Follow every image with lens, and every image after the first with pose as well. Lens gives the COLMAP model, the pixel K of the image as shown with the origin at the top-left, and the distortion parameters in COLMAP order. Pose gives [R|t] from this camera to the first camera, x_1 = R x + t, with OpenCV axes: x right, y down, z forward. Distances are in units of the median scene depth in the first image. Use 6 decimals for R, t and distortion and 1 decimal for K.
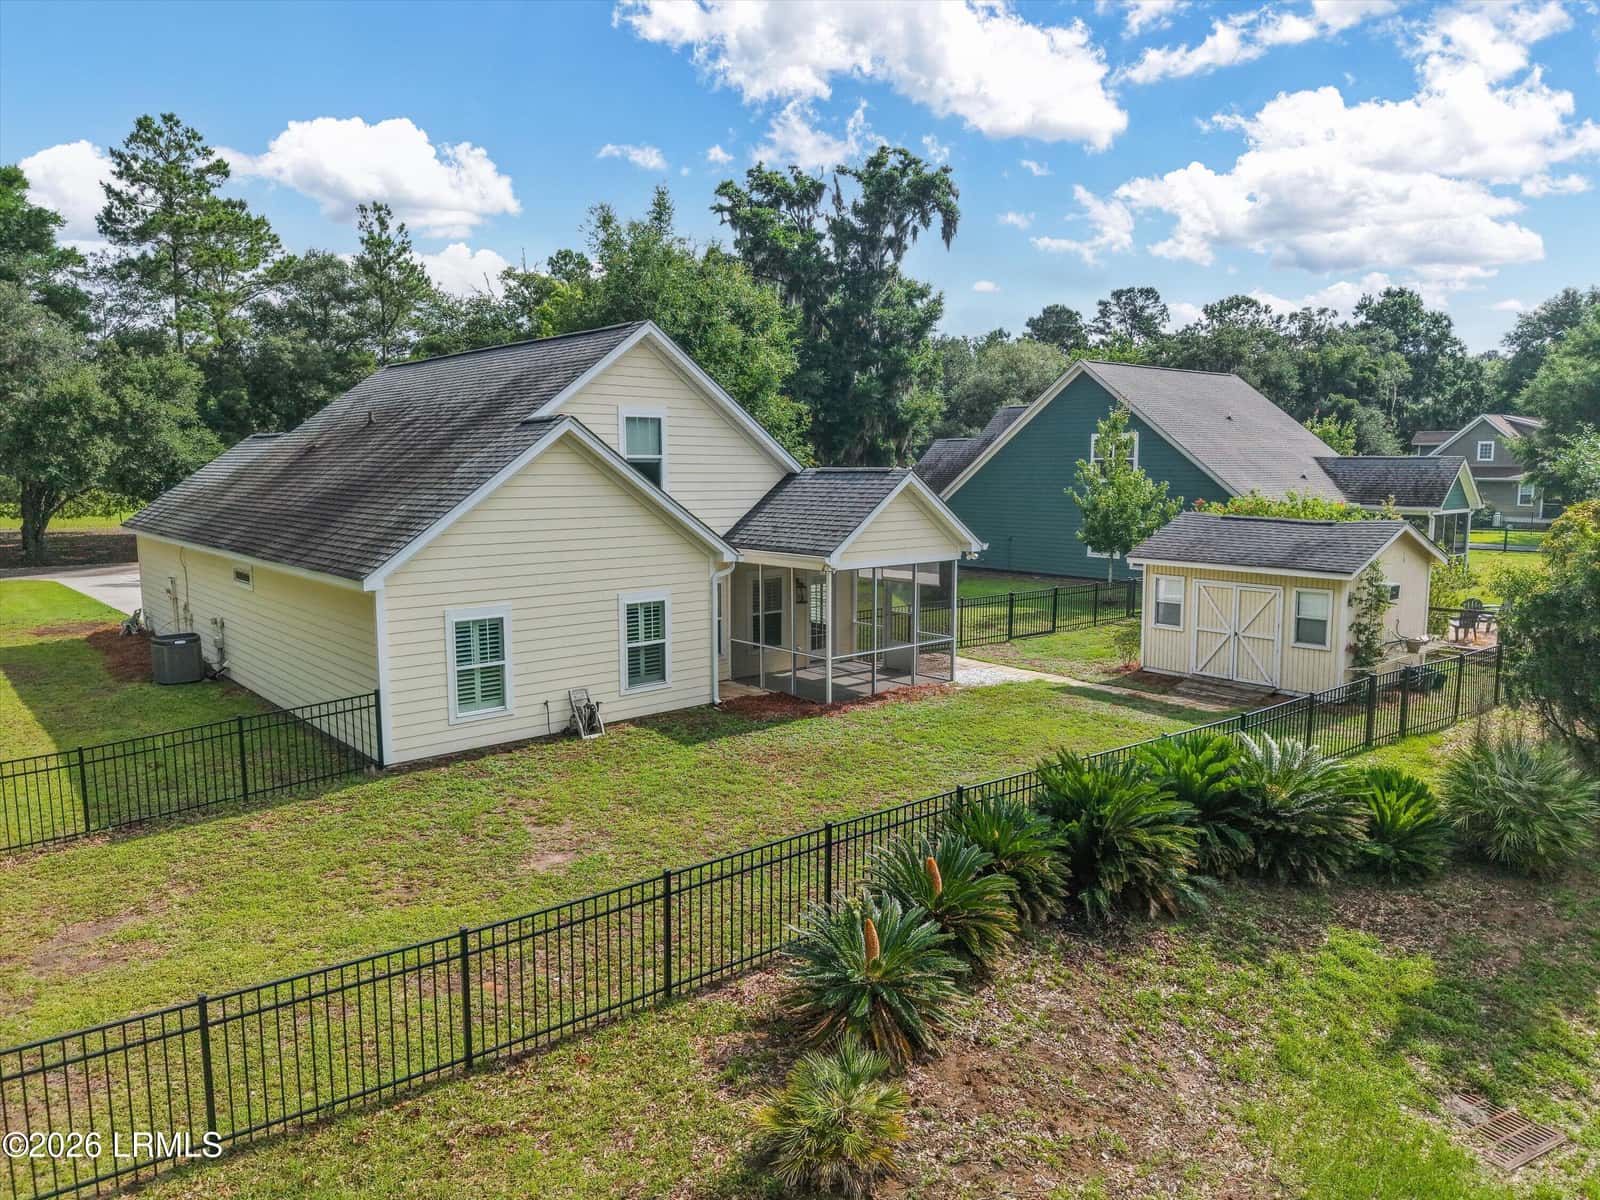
lens RADIAL K [[1112.6, 0, 796.5], [0, 1112.6, 591.0], [0, 0, 1]] dist [0.003983, 0.001394]
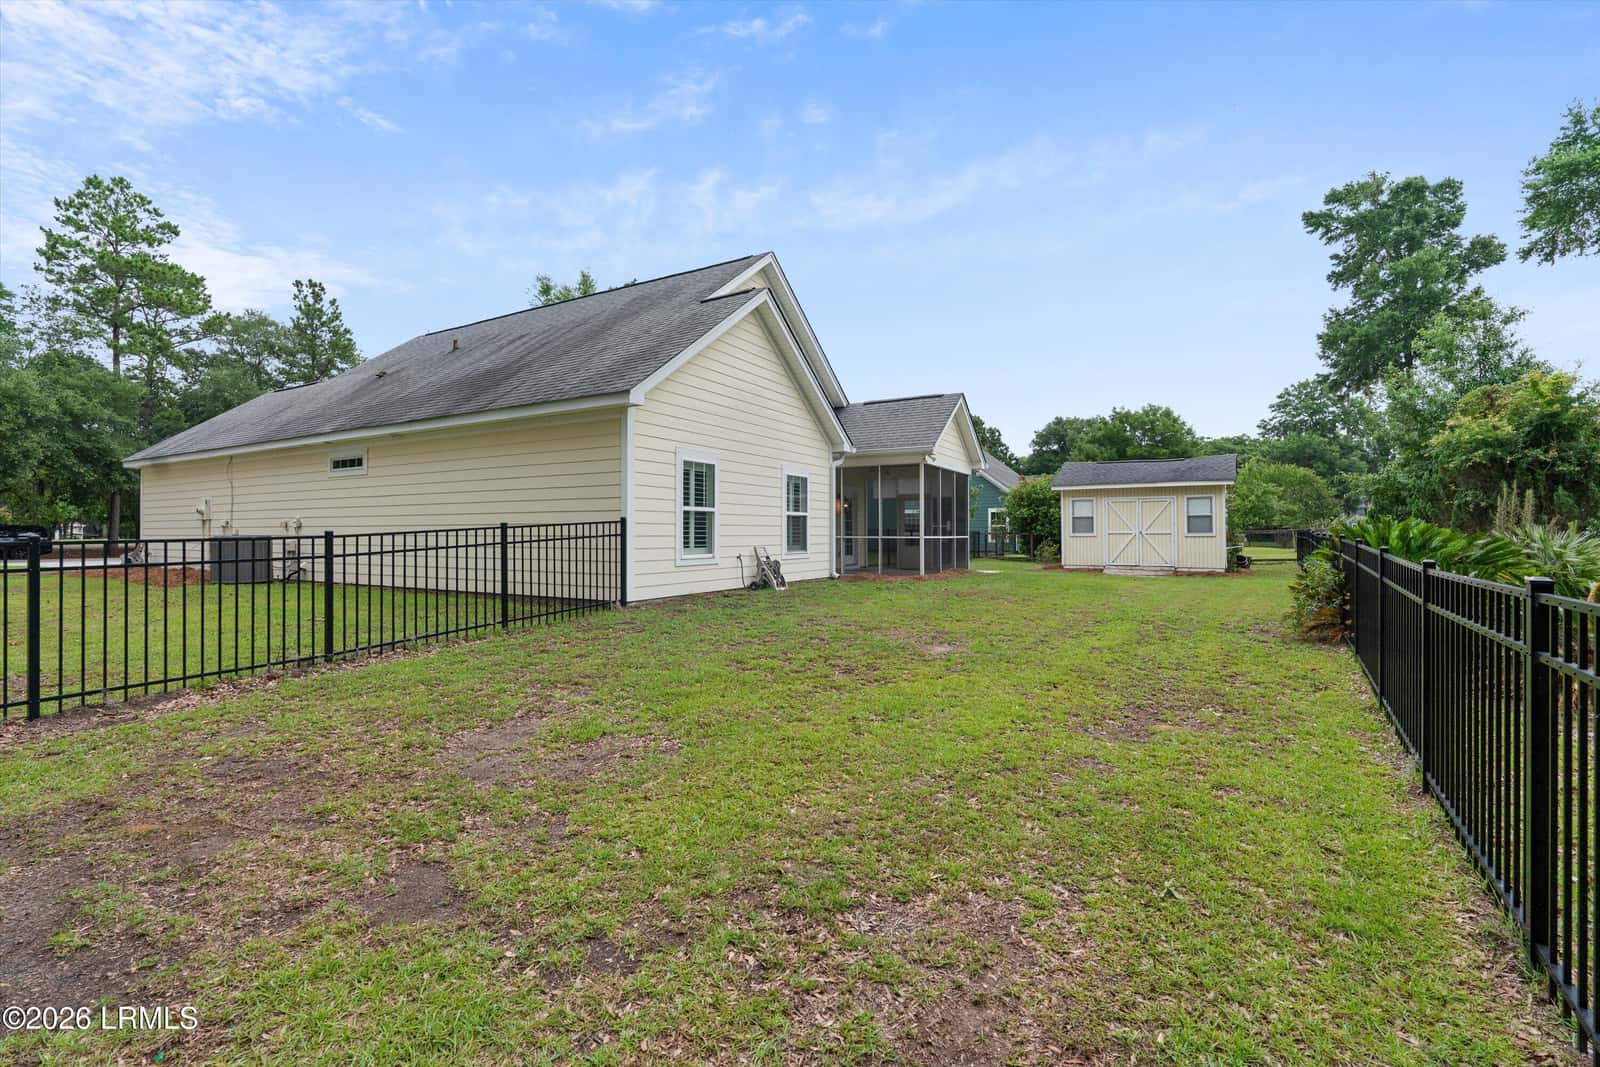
lens RADIAL K [[708.3, 0, 800.0], [0, 708.3, 533.5], [0, 0, 1]] dist [-0.001341, -0.000438]
pose [[0.945724, -0.000082, 0.324971, -0.347140], [0.039311, 0.992685, -0.114152, 0.141137], [-0.322584, 0.120731, 0.938810, 0.325454]]
